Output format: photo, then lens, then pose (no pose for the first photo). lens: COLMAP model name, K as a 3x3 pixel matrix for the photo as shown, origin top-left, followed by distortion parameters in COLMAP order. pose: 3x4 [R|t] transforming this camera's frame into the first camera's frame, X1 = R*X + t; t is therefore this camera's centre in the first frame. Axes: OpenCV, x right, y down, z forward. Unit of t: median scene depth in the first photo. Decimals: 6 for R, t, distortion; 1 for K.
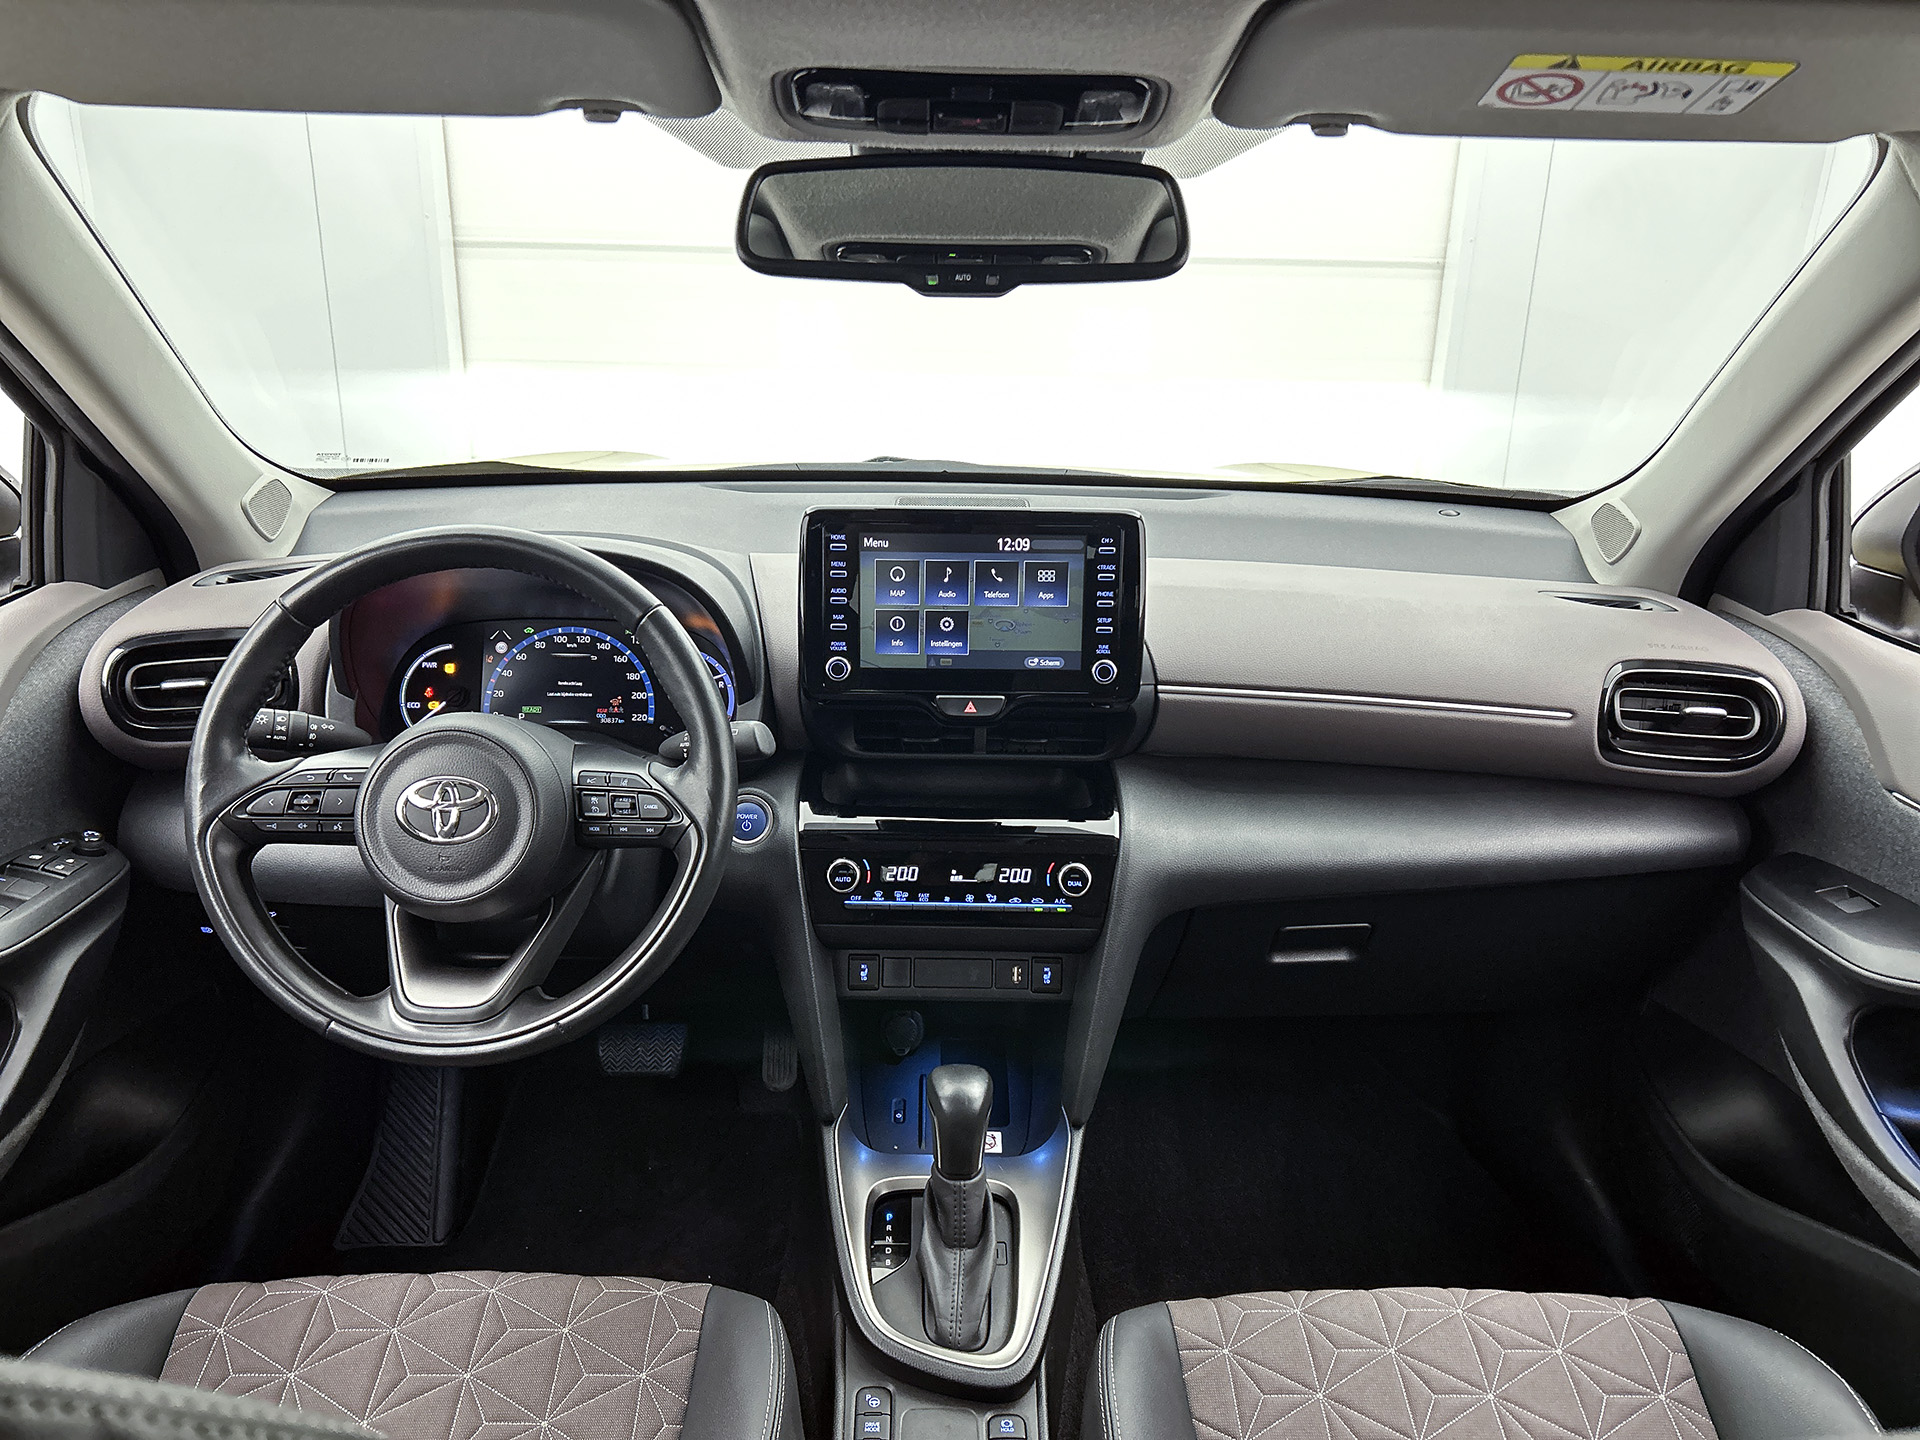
lens RADIAL K [[1486.8, 0, 972.7], [0, 1486.8, 724.5], [0, 0, 1]] dist [0.059368, -0.086796]
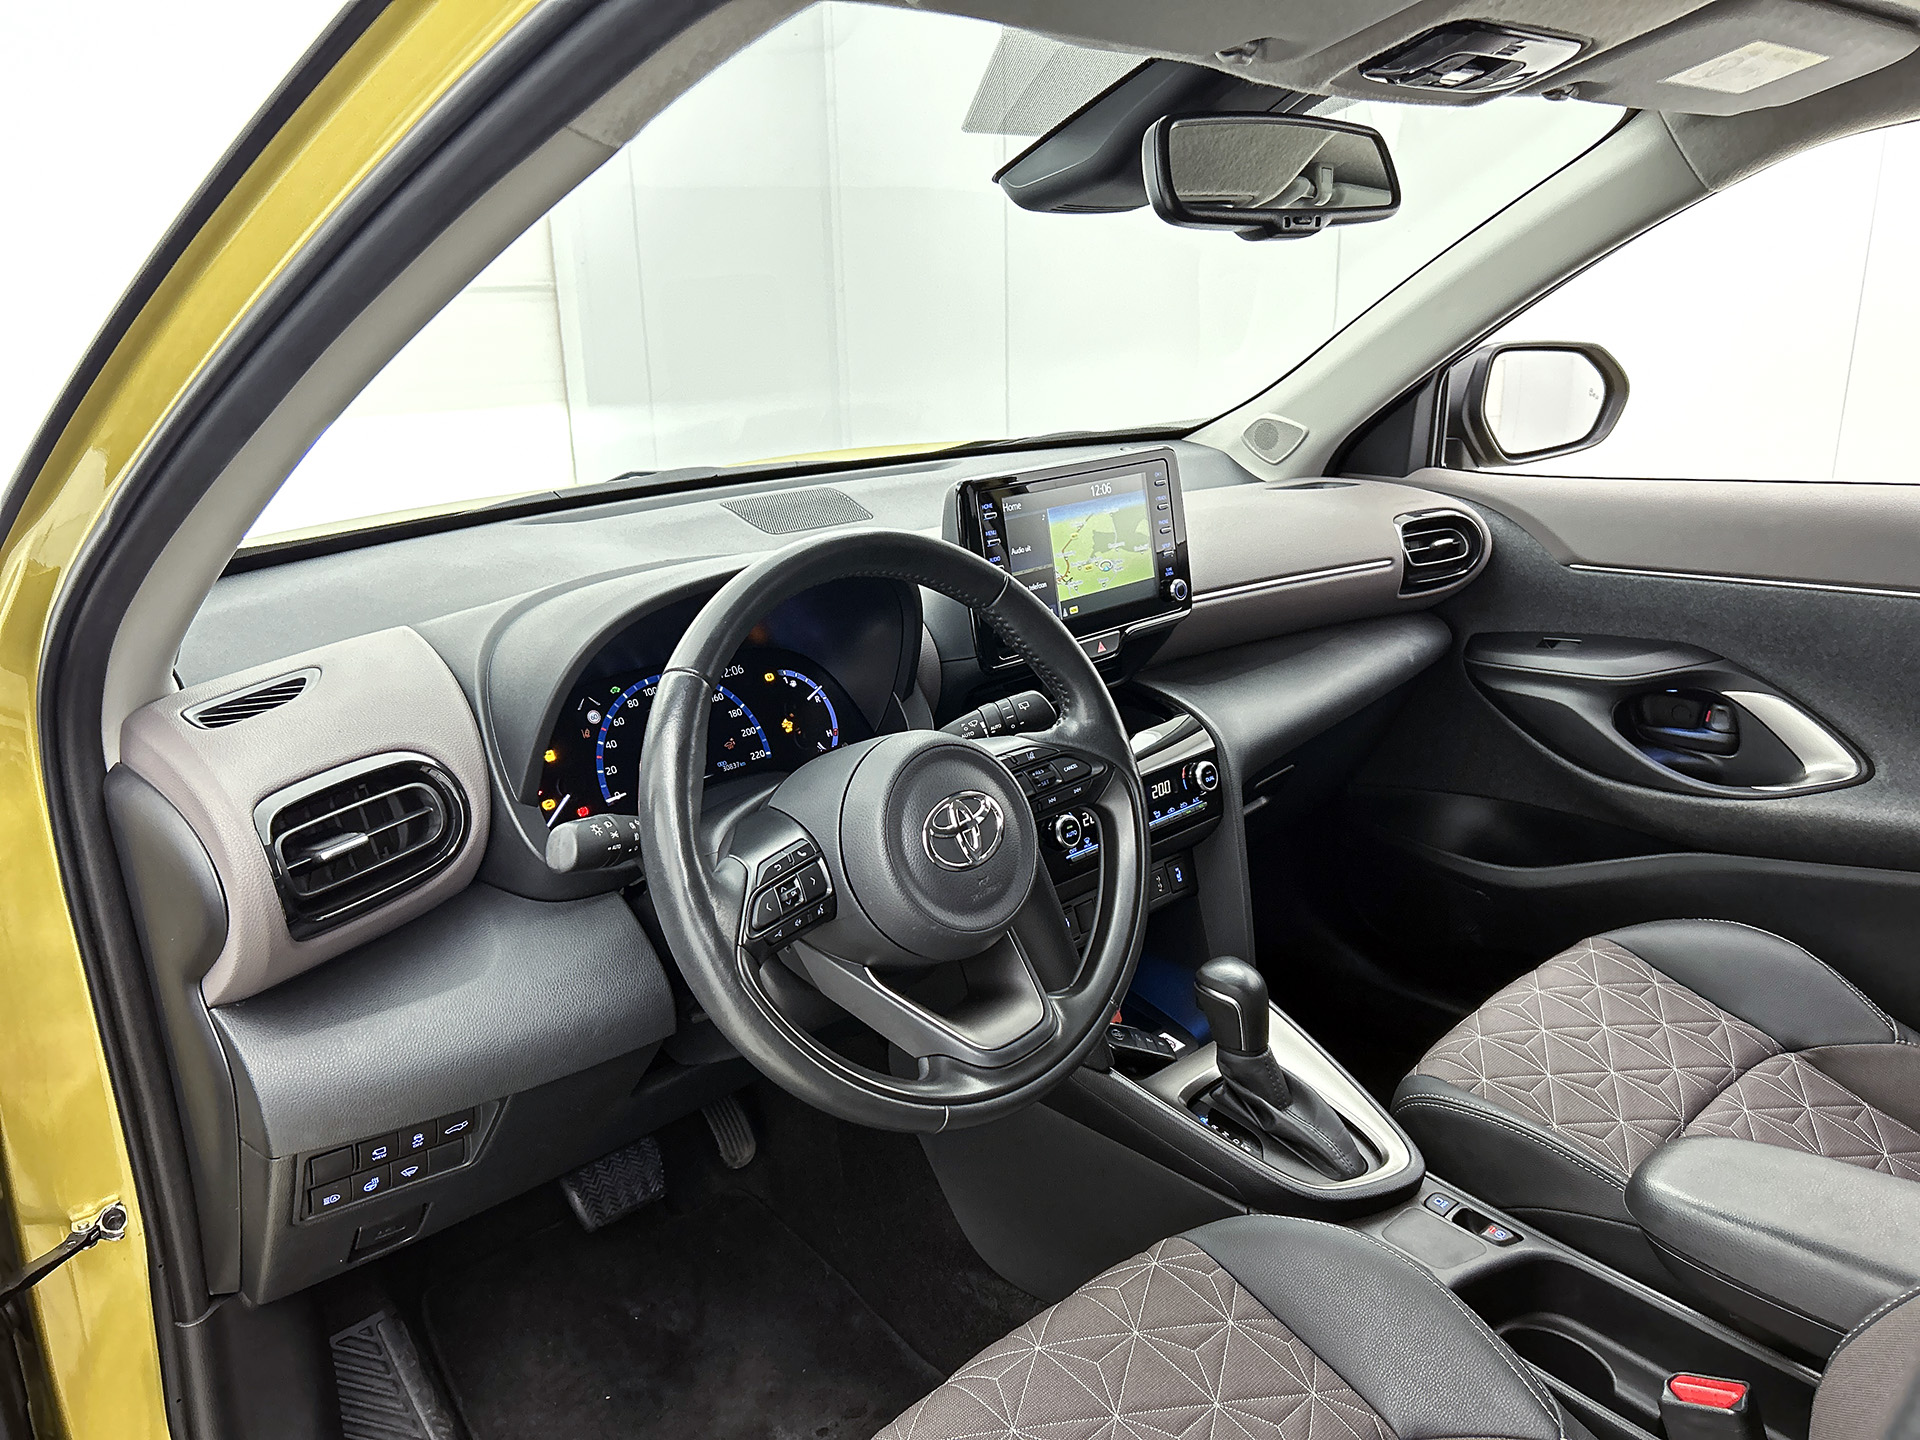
lens RADIAL K [[1486.8, 0, 993.1], [0, 1486.8, 733.1], [0, 0, 1]] dist [0.059368, -0.086796]
pose [[0.724105, -0.245437, 0.644541, -0.753284], [0.258941, 0.962917, 0.075766, -0.052611], [-0.639235, 0.112036, 0.760807, 0.247752]]
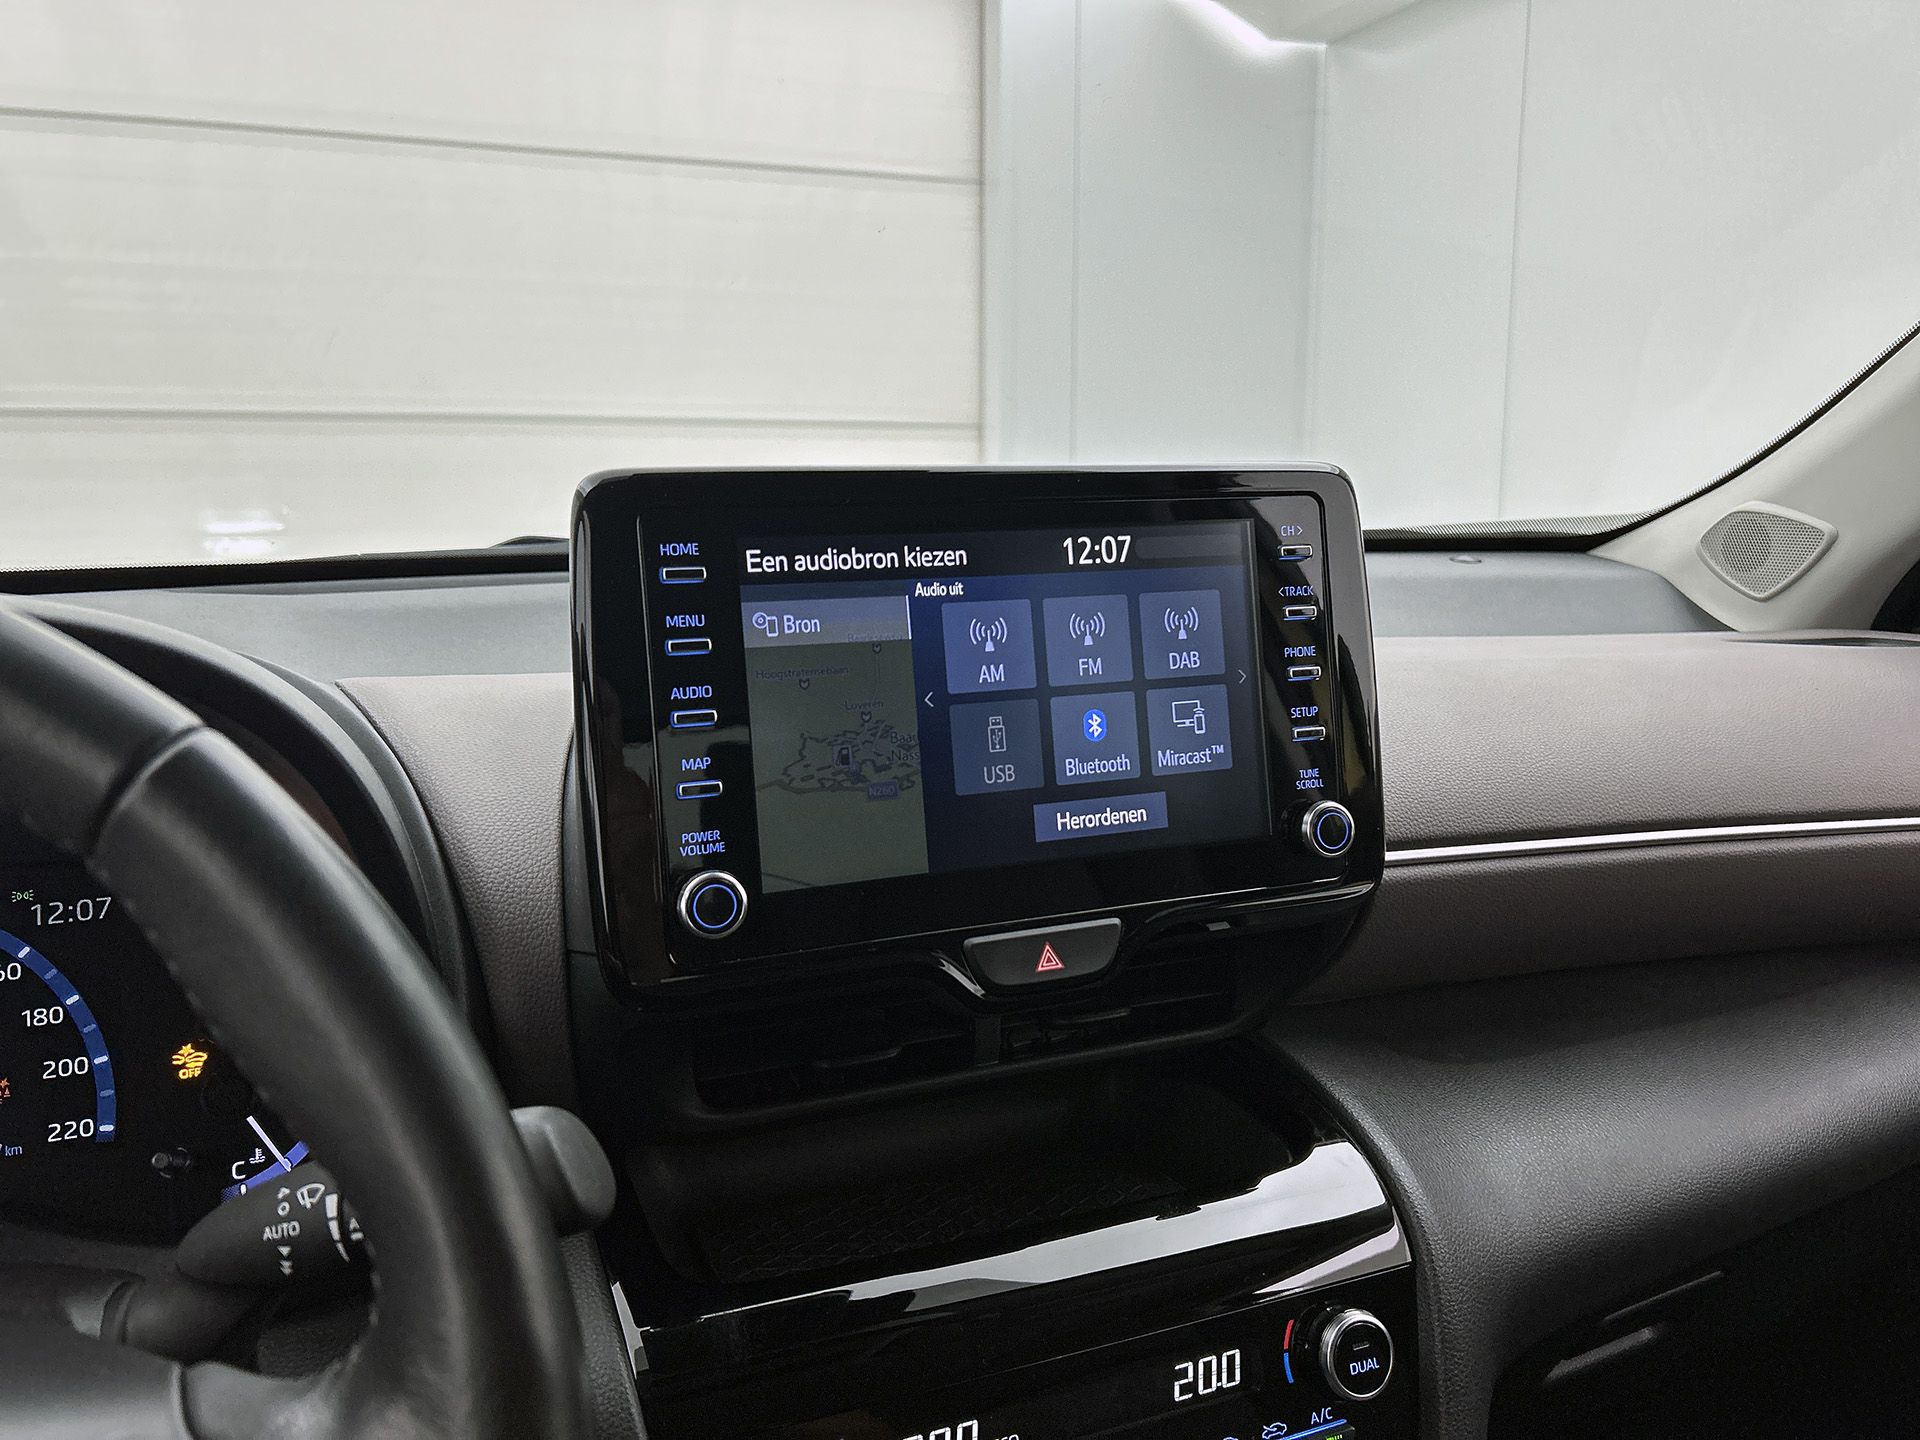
lens RADIAL K [[1486.8, 0, 977.0], [0, 1486.8, 702.8], [0, 0, 1]] dist [0.059368, -0.086796]
pose [[0.929046, -0.085459, 0.359960, -0.155076], [0.144369, 0.979562, -0.140053, -0.025260], [-0.340635, 0.182083, 0.922396, 0.626441]]
